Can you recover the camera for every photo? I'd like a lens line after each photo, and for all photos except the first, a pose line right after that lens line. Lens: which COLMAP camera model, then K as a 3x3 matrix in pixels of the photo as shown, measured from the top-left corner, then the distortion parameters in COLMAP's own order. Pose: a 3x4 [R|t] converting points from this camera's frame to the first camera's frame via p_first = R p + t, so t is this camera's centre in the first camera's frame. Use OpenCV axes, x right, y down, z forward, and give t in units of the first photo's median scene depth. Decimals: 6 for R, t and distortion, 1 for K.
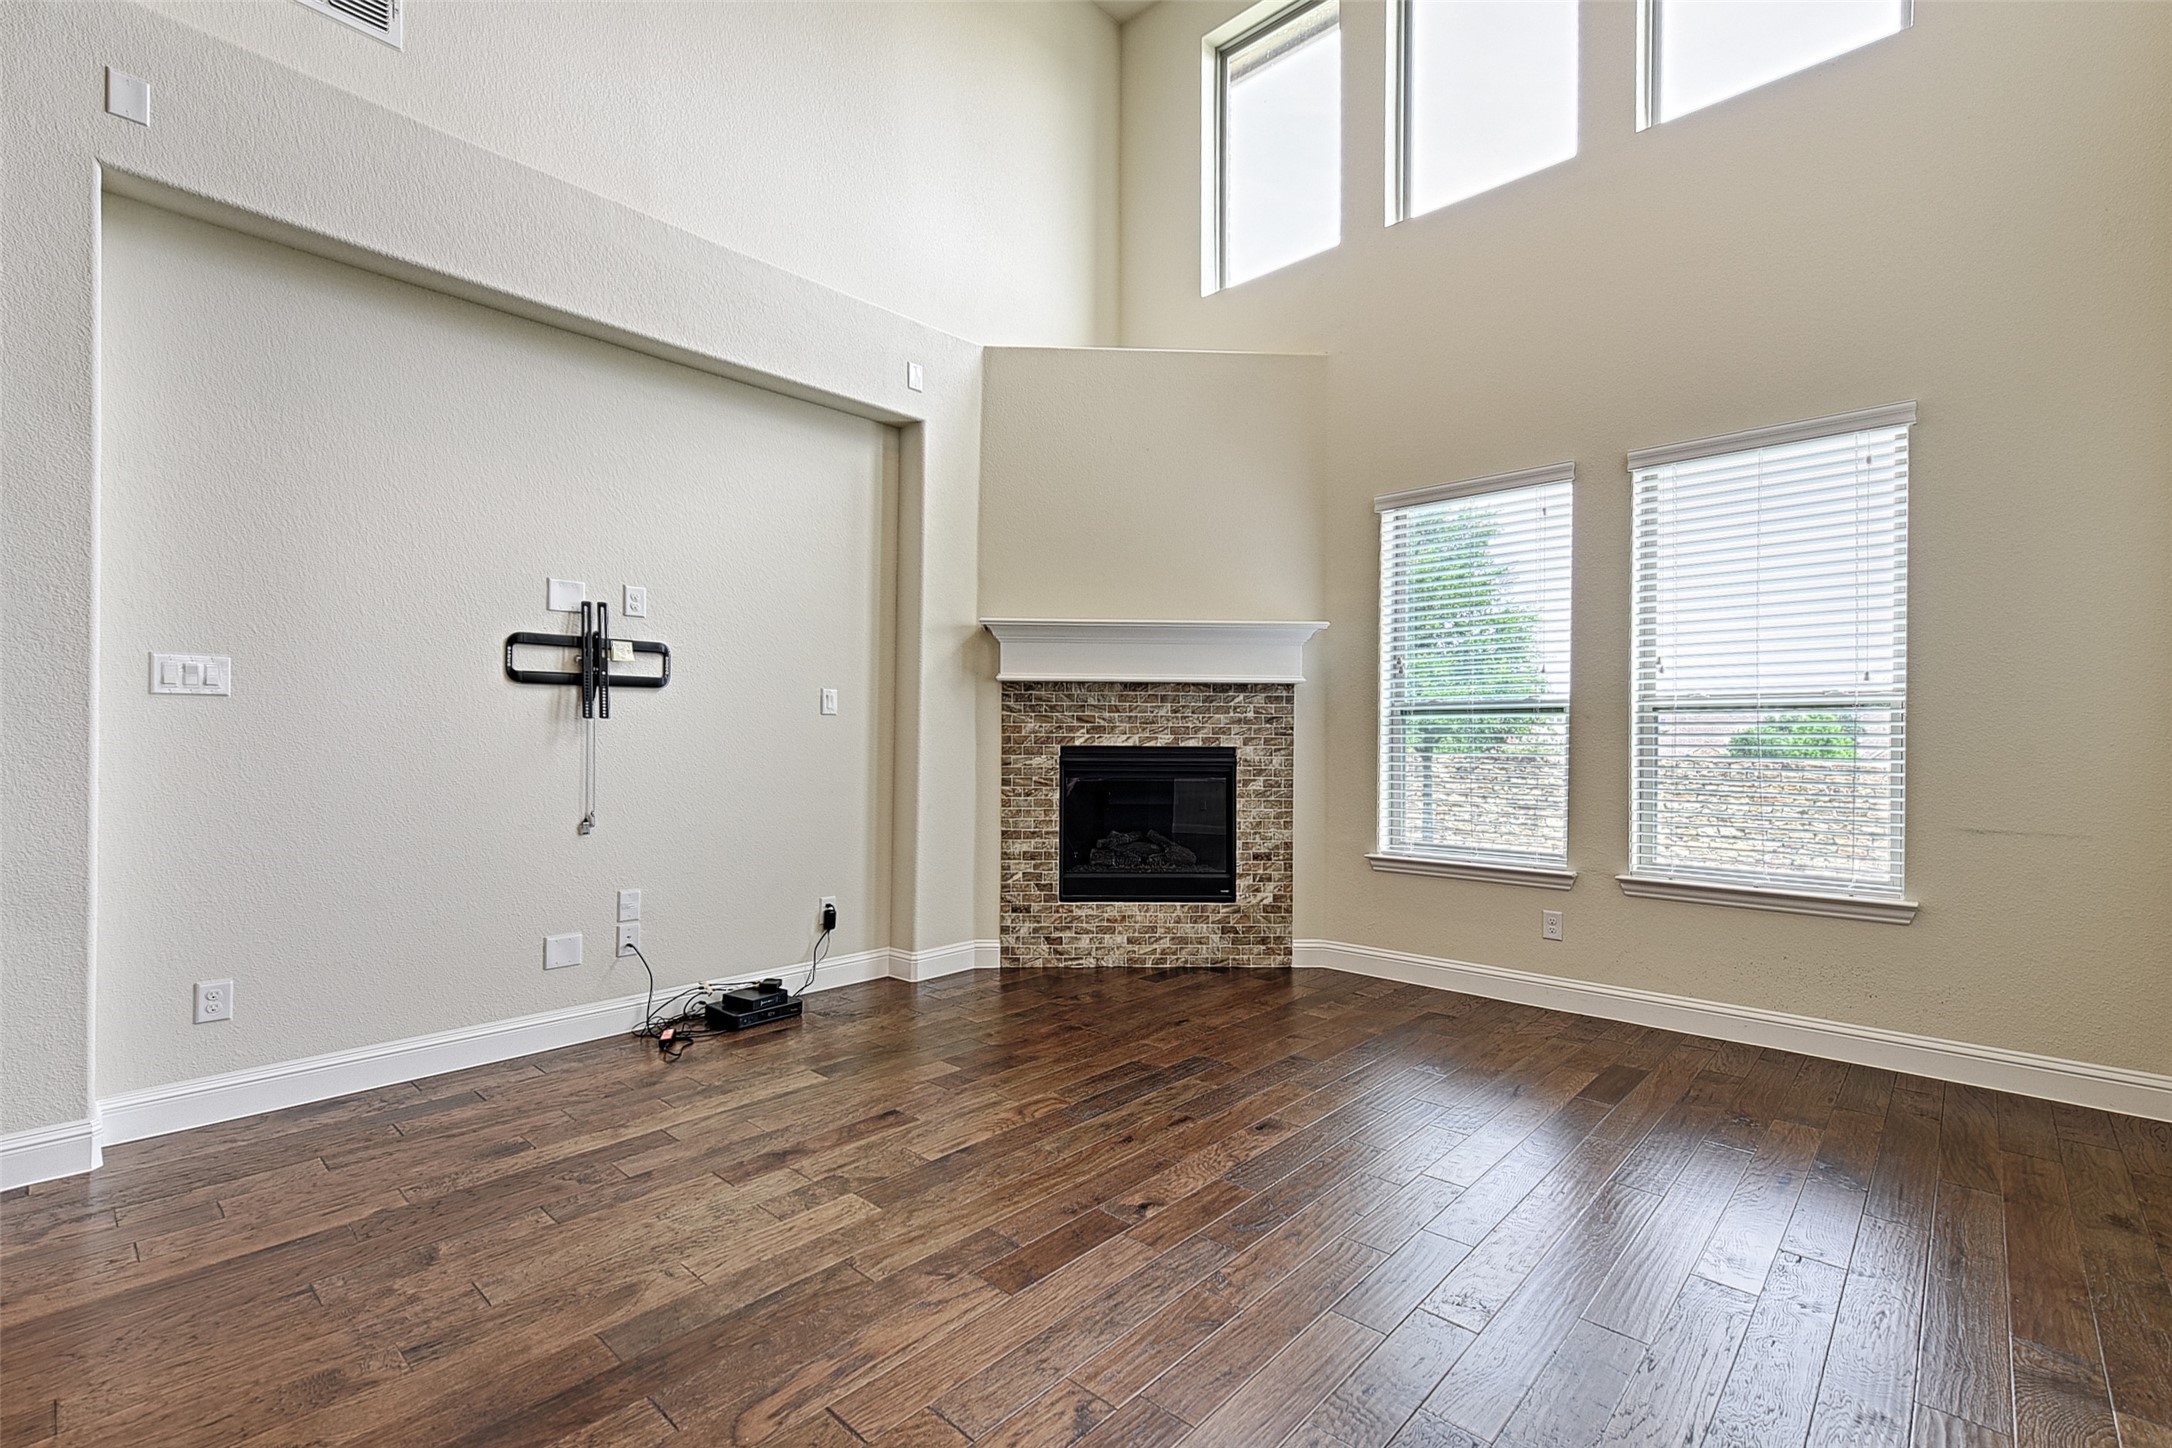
lens RADIAL K [[967.0, 0, 1077.1], [0, 967.0, 737.8], [0, 0, 1]] dist [0.013717, -0.002244]
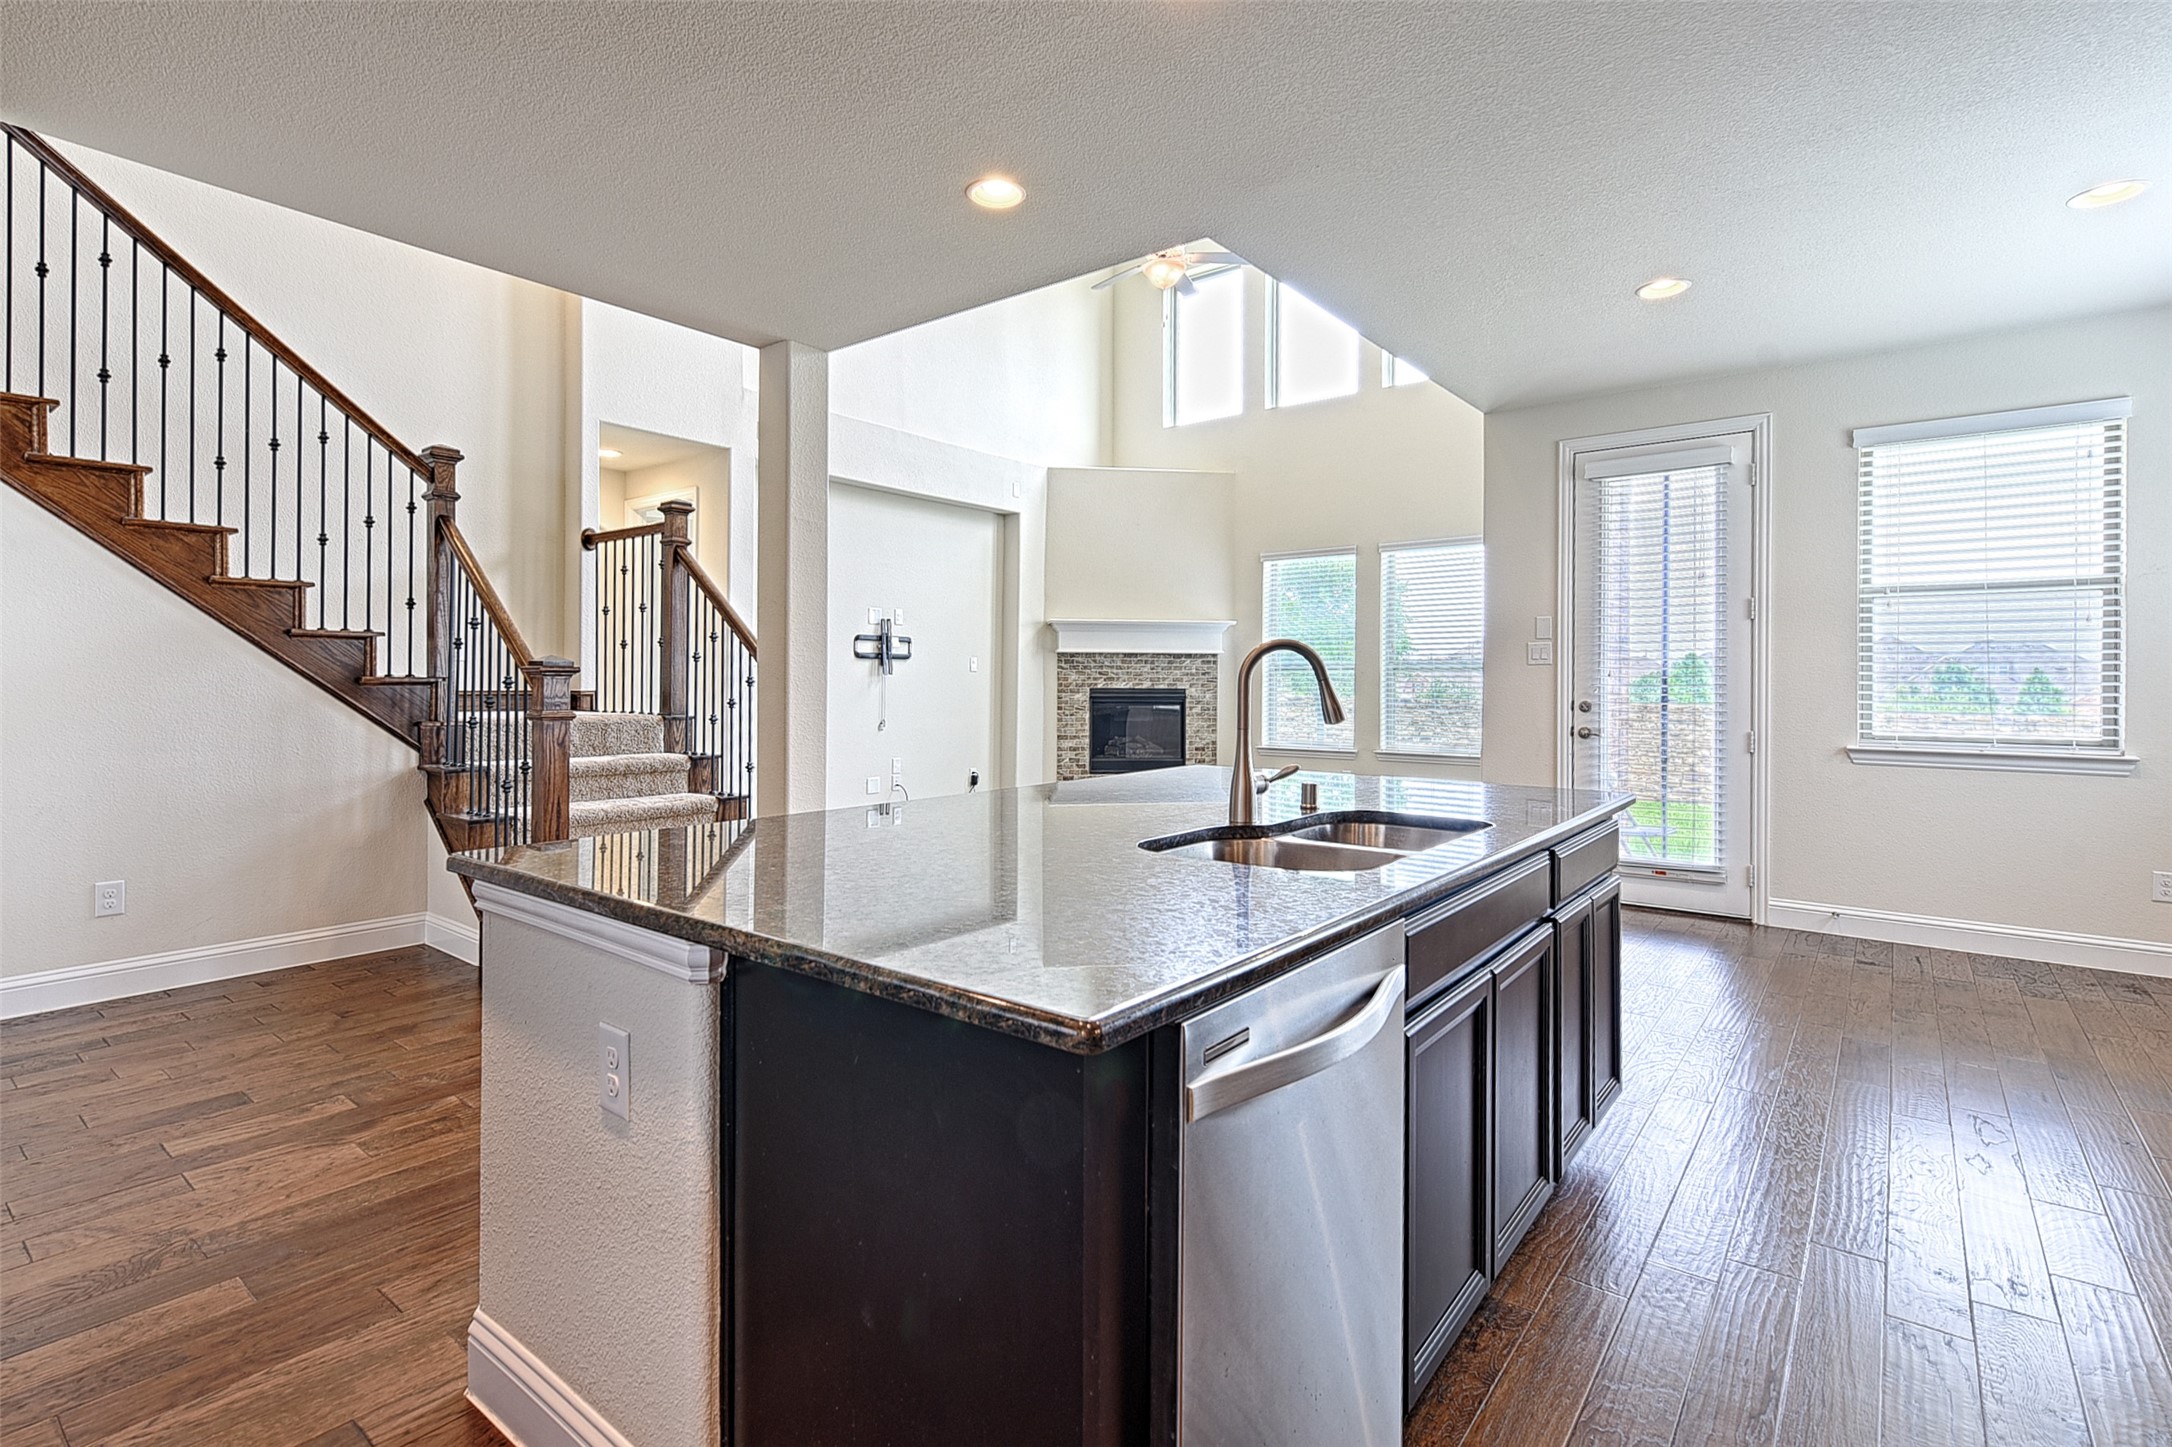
lens RADIAL K [[976.2, 0, 1034.3], [0, 976.2, 688.0], [0, 0, 1]] dist [-0.009929, 0.001223]
pose [[0.998978, -0.002012, 0.045150, -0.203521], [0.001863, 0.999993, 0.003350, 0.001847], [-0.045156, -0.003262, 0.998975, -0.822005]]
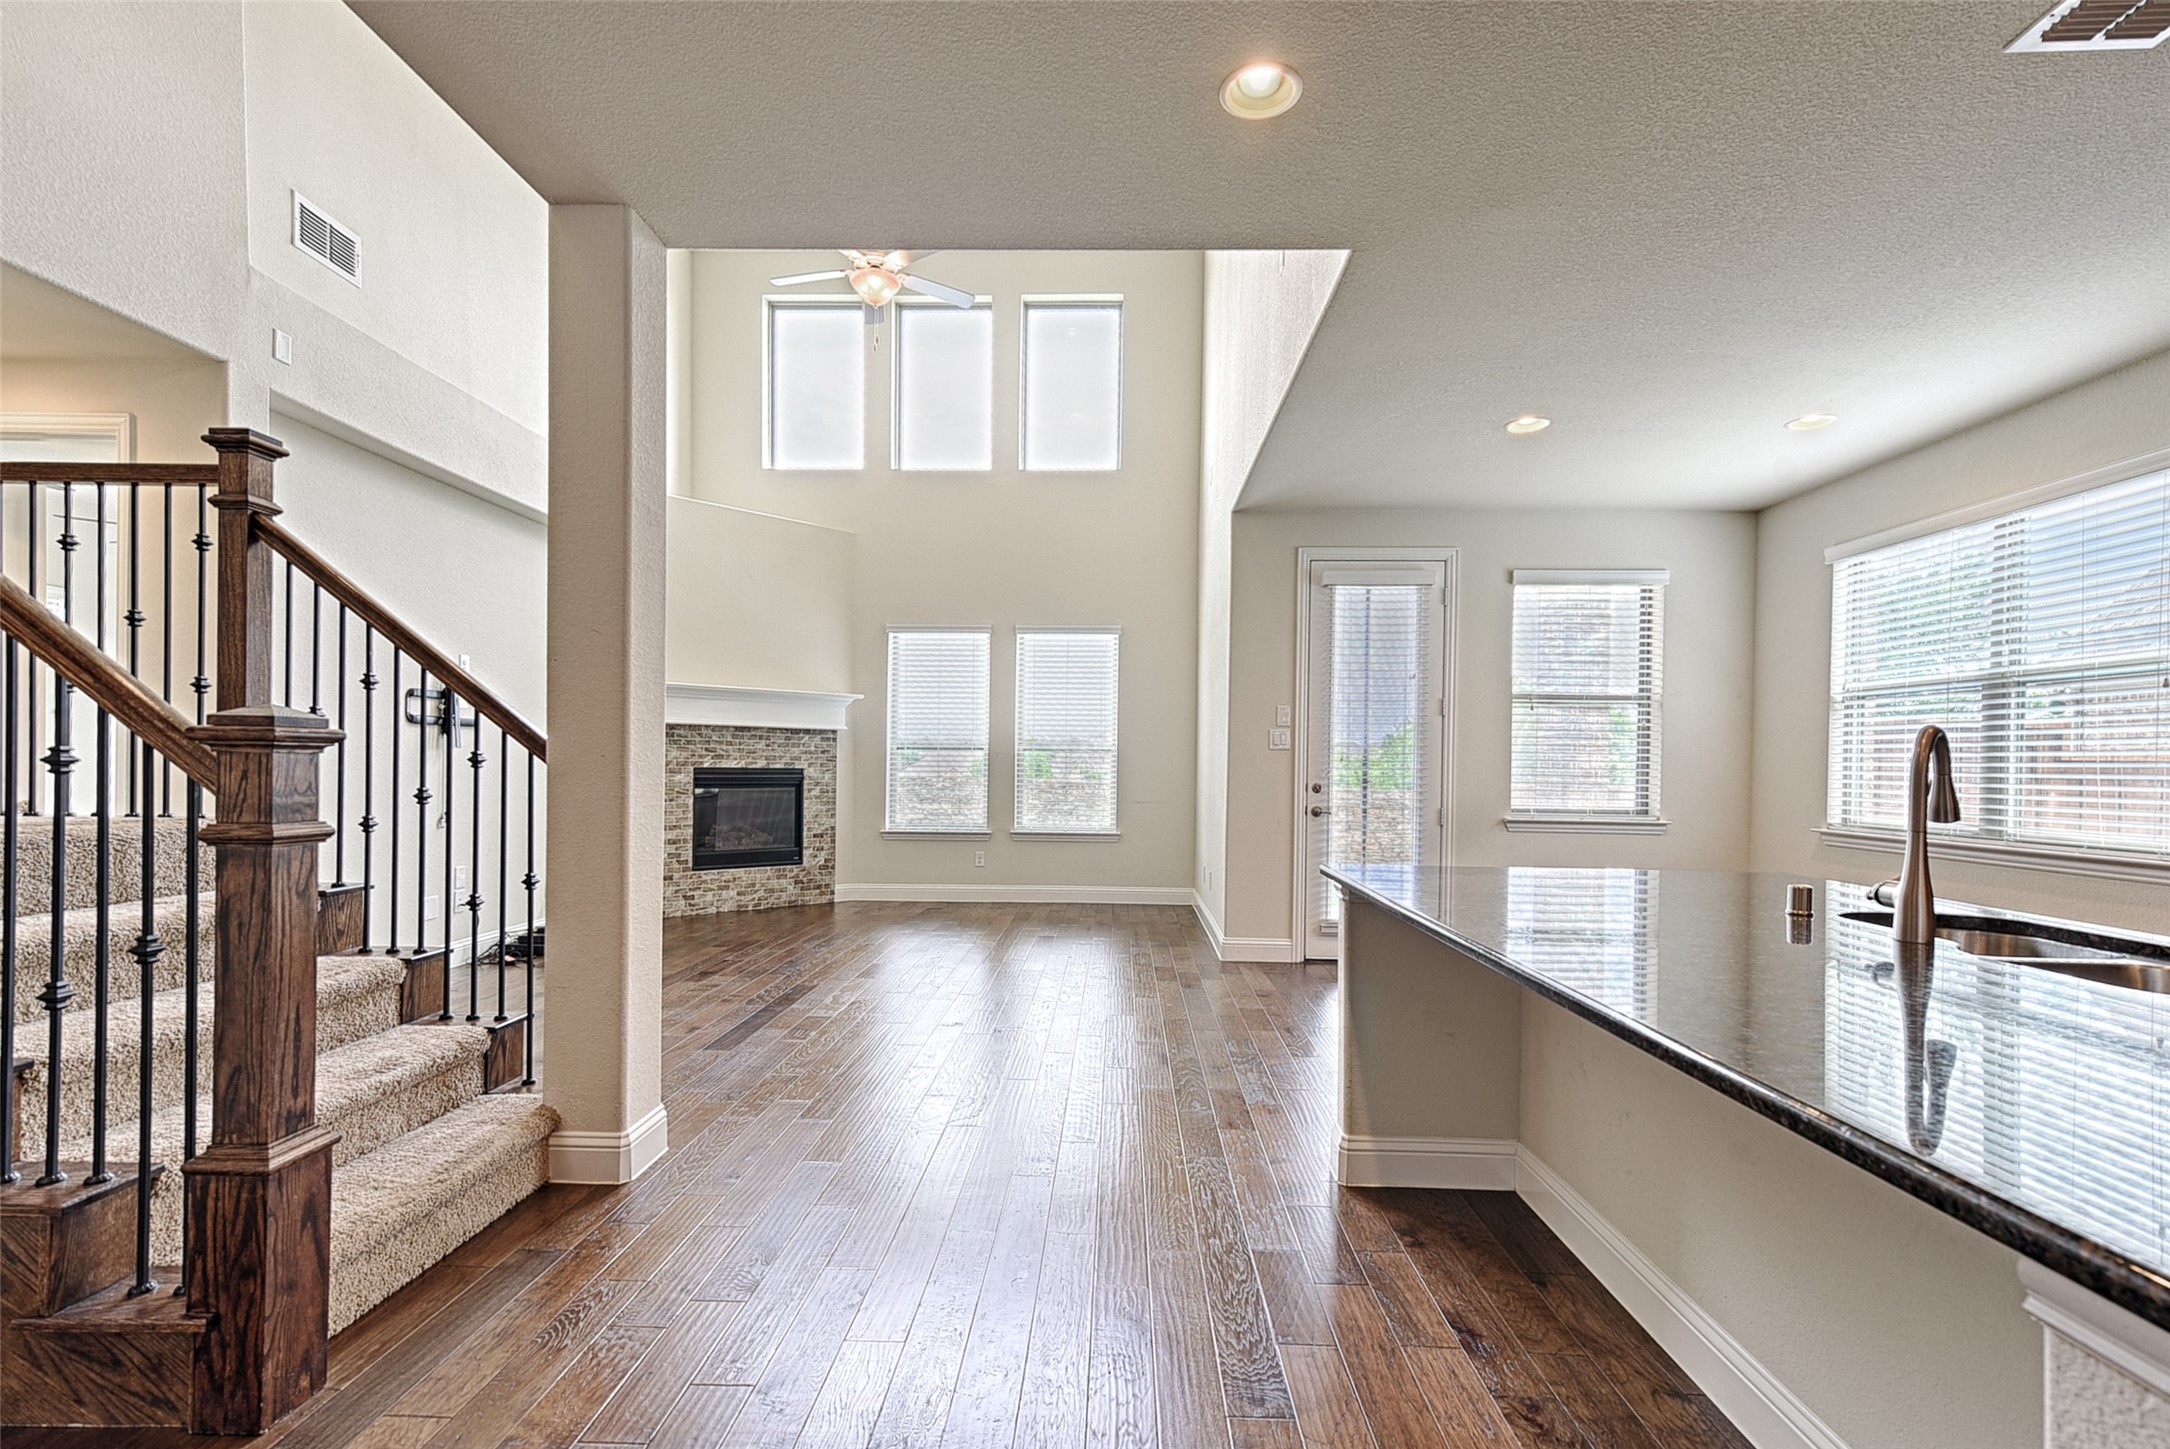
lens RADIAL K [[966.1, 0, 1062.9], [0, 966.1, 776.5], [0, 0, 1]] dist [0.013717, -0.002244]
pose [[0.773056, -0.004303, 0.634323, -0.526988], [-0.005707, 0.999889, 0.013737, -0.001463], [-0.634312, -0.014240, 0.772946, -0.523493]]
